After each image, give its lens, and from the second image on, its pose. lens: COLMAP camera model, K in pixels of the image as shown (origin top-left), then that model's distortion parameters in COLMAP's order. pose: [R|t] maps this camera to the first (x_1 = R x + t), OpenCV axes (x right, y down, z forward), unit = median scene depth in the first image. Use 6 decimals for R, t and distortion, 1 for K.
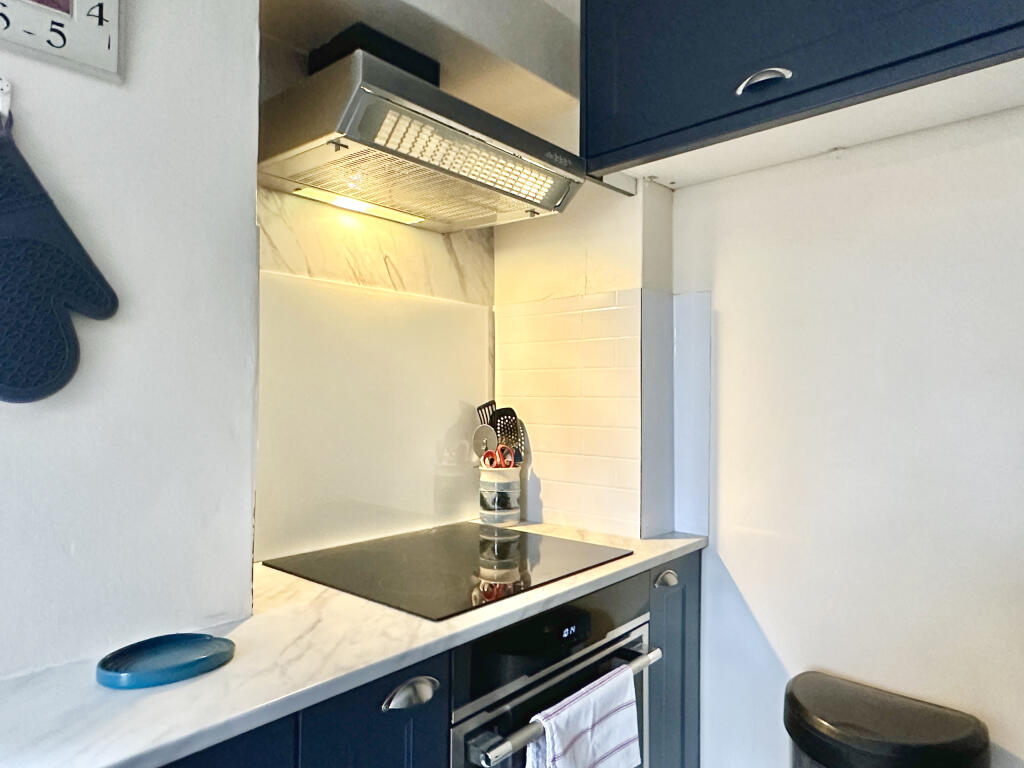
lens RADIAL K [[645.2, 0, 514.2], [0, 645.2, 389.9], [0, 0, 1]] dist [0.003624, 0.000106]
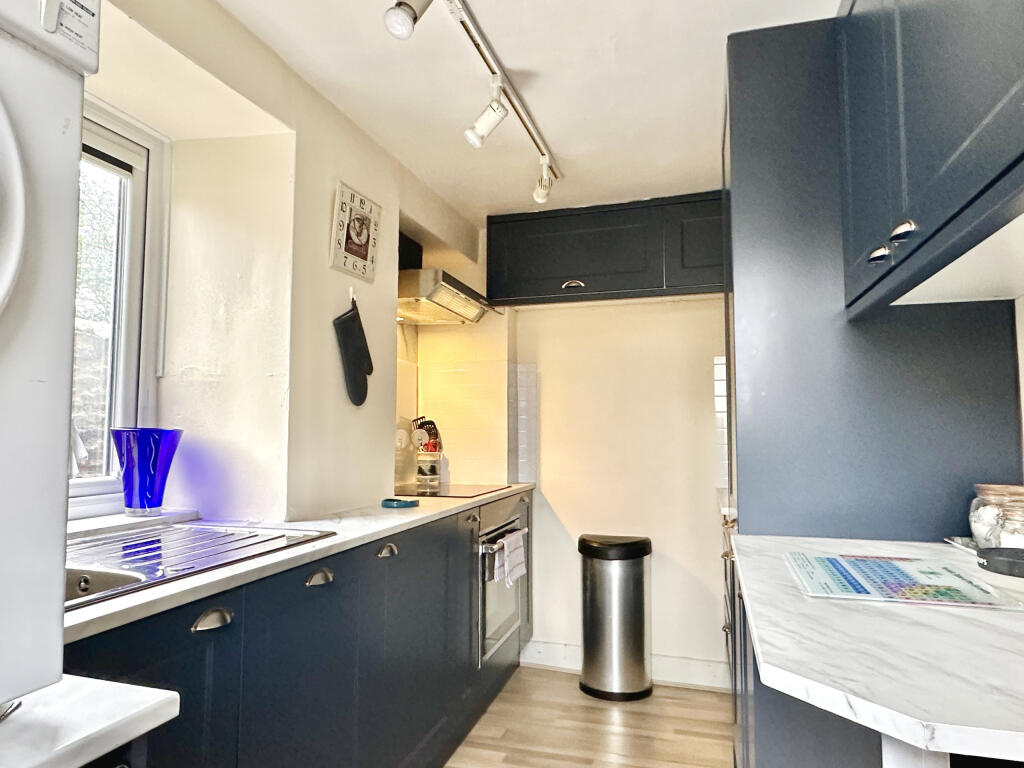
lens RADIAL K [[645.2, 0, 510.3], [0, 645.2, 383.2], [0, 0, 1]] dist [0.003624, 0.000106]
pose [[0.906092, 0.026765, 0.422233, -0.662152], [0.001388, 0.997804, -0.066228, 0.051039], [-0.423079, 0.060594, 0.904065, -0.853253]]
